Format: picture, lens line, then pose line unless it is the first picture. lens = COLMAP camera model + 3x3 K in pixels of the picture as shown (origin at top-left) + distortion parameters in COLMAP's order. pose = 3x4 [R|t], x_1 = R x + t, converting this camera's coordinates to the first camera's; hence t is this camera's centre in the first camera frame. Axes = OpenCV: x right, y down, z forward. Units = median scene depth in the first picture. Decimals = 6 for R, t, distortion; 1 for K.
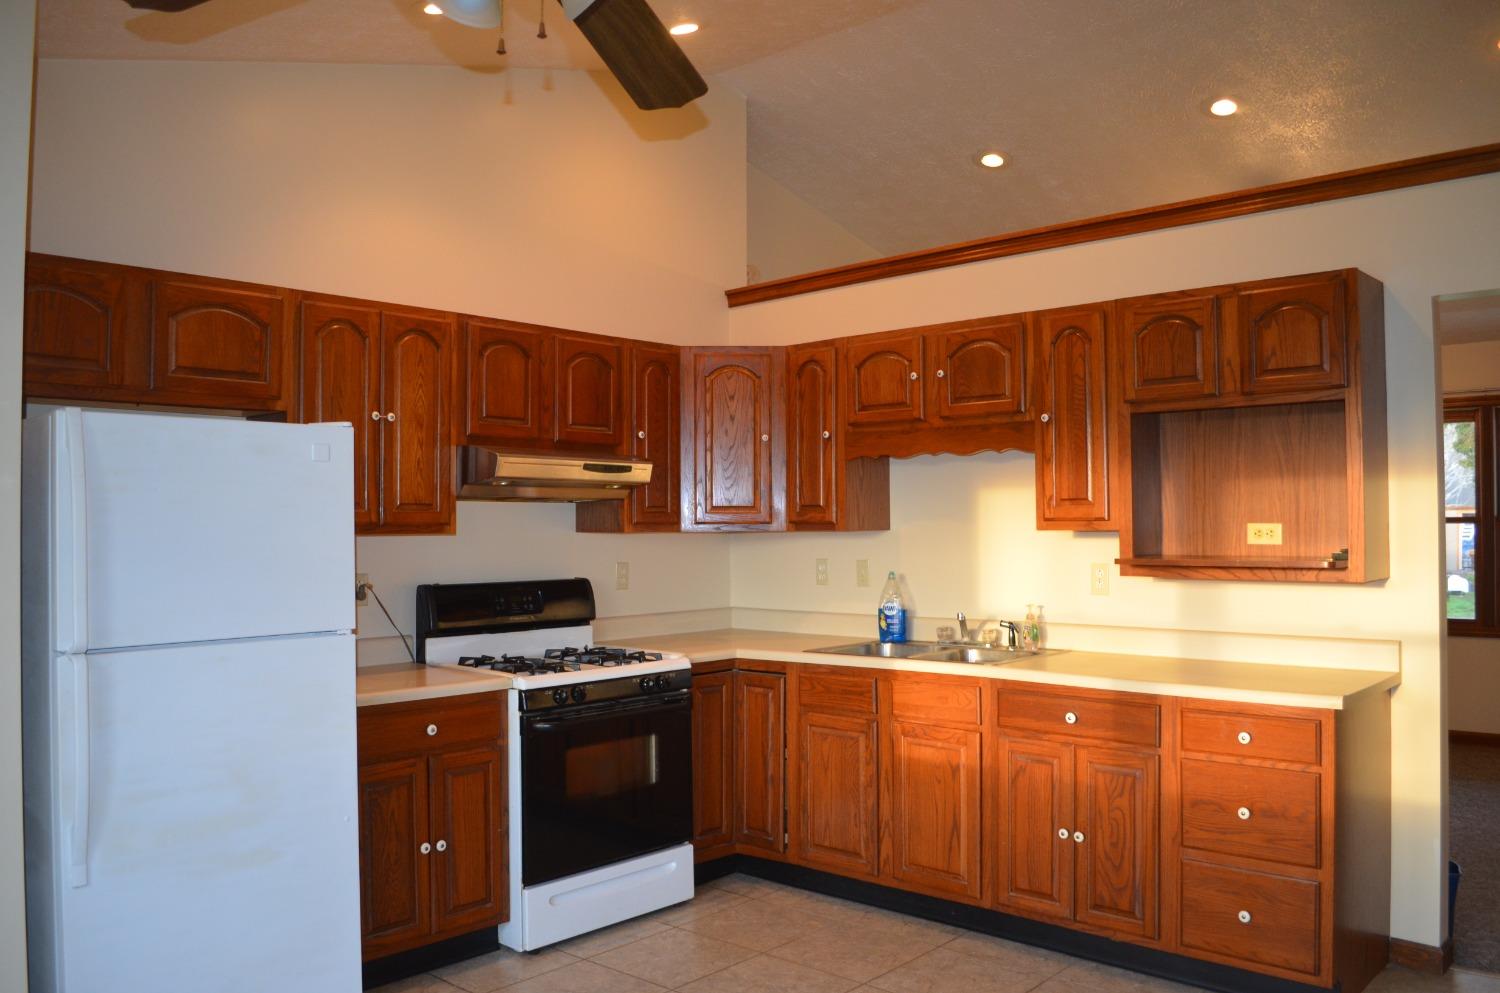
lens RADIAL K [[1184.6, 0, 751.6], [0, 1184.6, 498.6], [0, 0, 1]] dist [-0.088943, 0.016947]
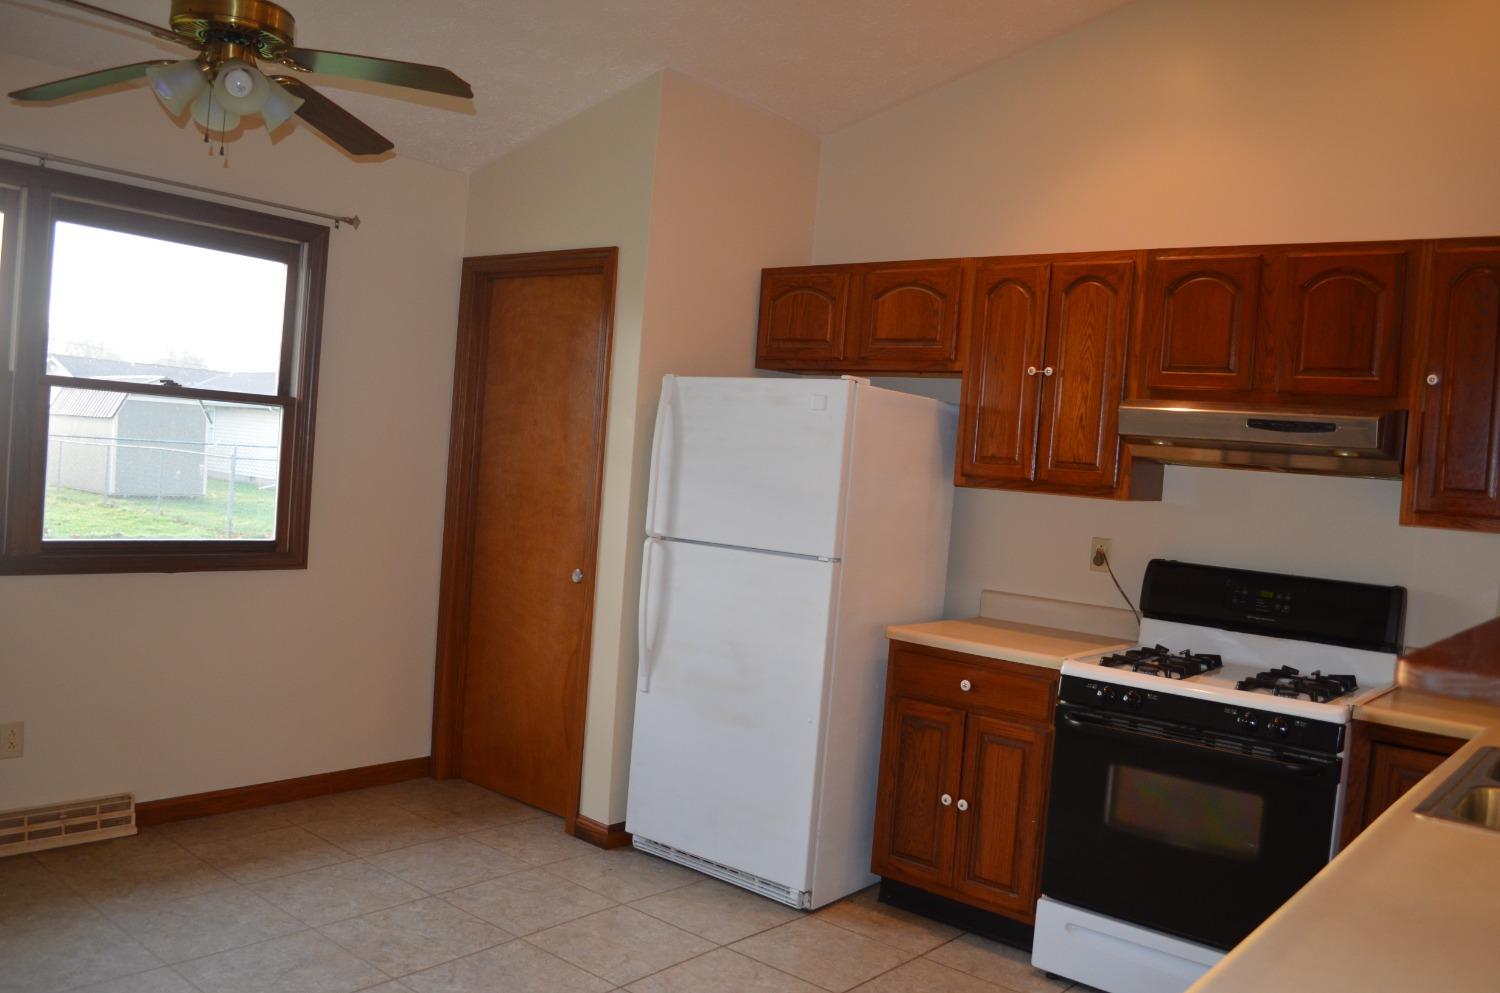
lens RADIAL K [[1184.6, 0, 753.0], [0, 1184.6, 498.0], [0, 0, 1]] dist [-0.088943, 0.016947]
pose [[0.051708, 0.039463, -0.997882, 0.638280], [-0.057399, 0.997685, 0.036481, 0.013140], [0.997011, 0.055391, 0.053853, 0.693172]]
